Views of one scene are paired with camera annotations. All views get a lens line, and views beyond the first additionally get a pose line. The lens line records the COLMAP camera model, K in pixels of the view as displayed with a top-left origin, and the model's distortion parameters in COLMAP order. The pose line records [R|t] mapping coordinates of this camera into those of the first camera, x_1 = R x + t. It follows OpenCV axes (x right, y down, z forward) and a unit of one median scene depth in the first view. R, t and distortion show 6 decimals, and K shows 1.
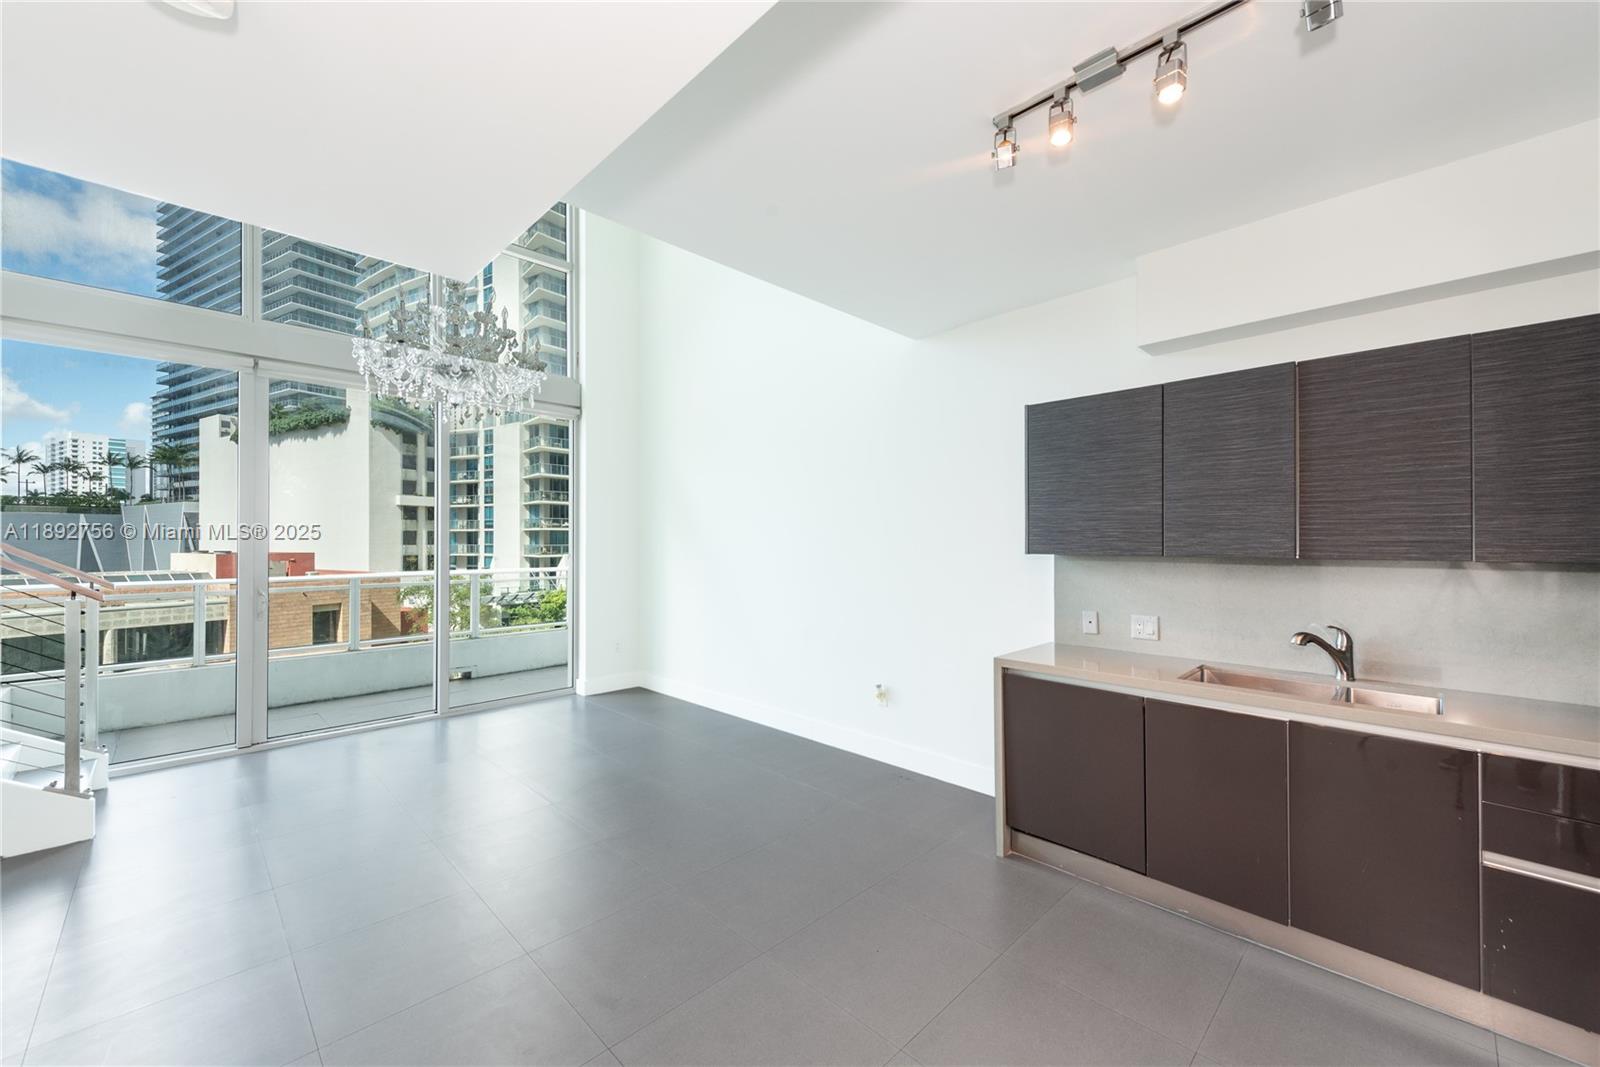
lens RADIAL K [[632.3, 0, 790.1], [0, 632.3, 538.7], [0, 0, 1]] dist [0.014962, -0.003906]
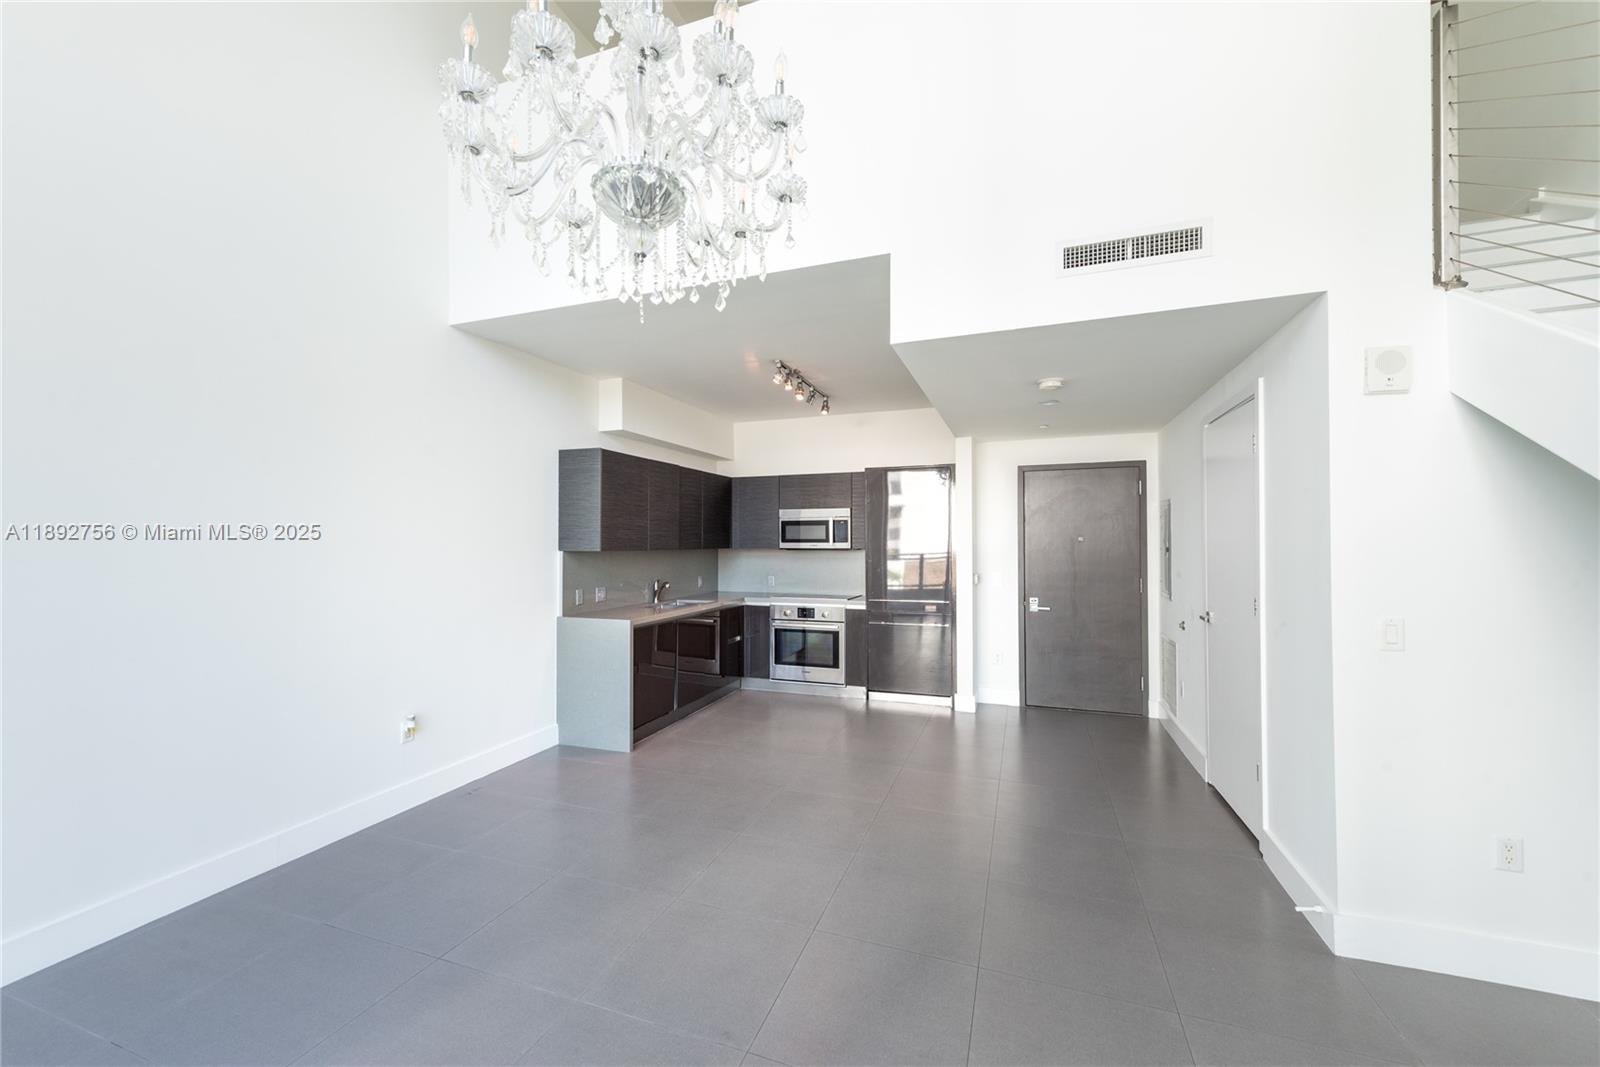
lens RADIAL K [[632.3, 0, 800.9], [0, 632.3, 540.7], [0, 0, 1]] dist [0.014962, -0.003906]
pose [[-0.442039, 0.004504, 0.896984, -0.893710], [0.003448, 0.999989, -0.003321, 0.005145], [-0.896989, 0.001625, -0.442050, 0.974674]]
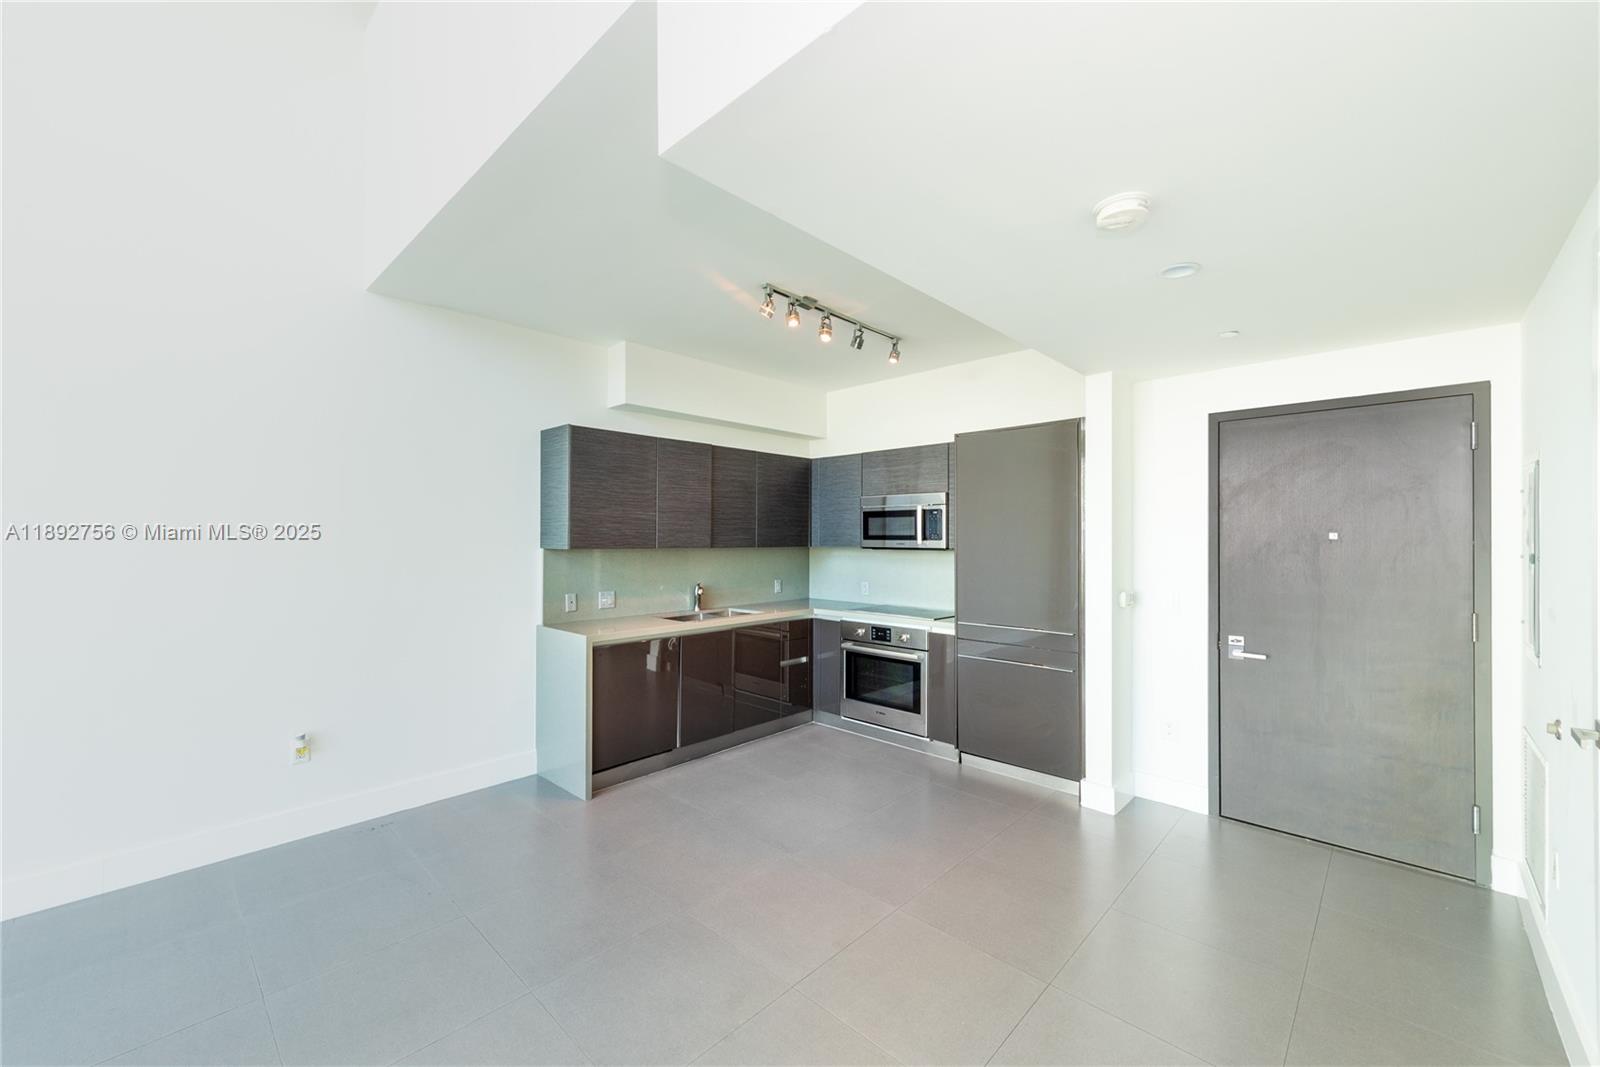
lens RADIAL K [[632.3, 0, 799.7], [0, 632.3, 539.3], [0, 0, 1]] dist [0.014962, -0.003906]
pose [[-0.043044, 0.000216, 0.999073, -0.664749], [-0.001962, 0.999998, -0.000301, 0.003993], [-0.999071, -0.001974, -0.043043, 0.489542]]
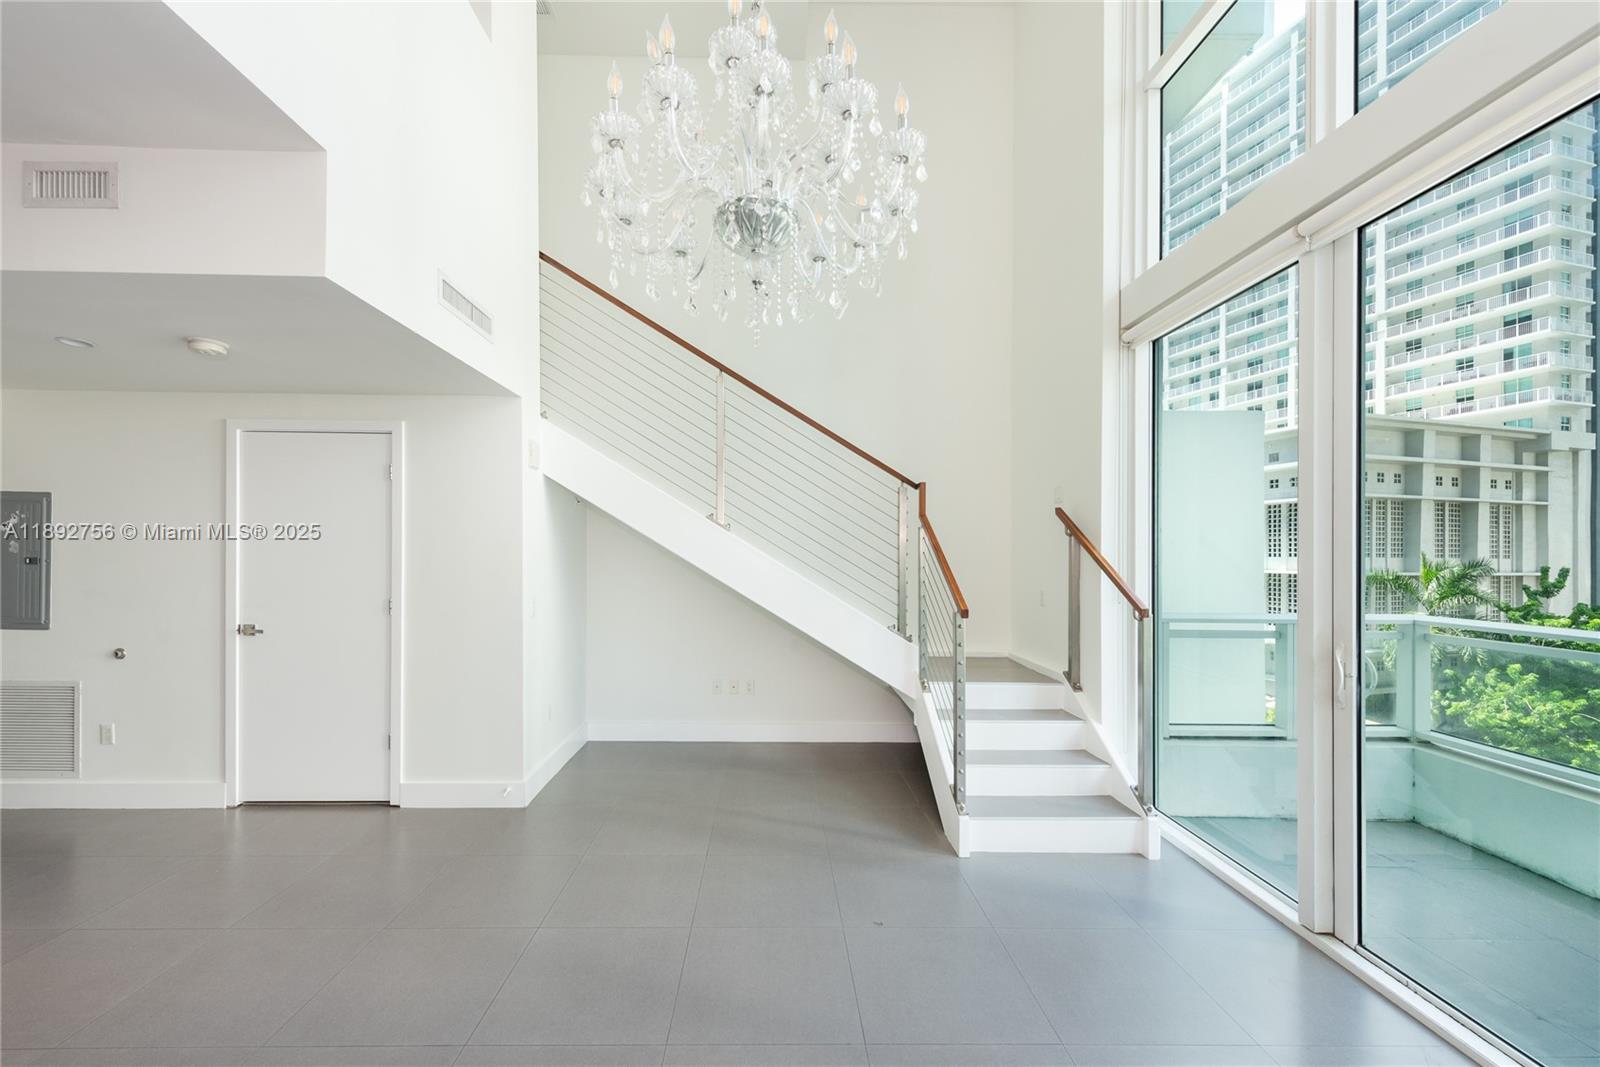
lens RADIAL K [[632.3, 0, 756.8], [0, 632.3, 552.3], [0, 0, 1]] dist [0.014962, -0.003906]
pose [[-0.682247, -0.006103, -0.731096, -0.132116], [-0.006593, 0.999976, -0.002195, 0.003270], [0.731092, 0.003323, -0.682271, 1.177142]]
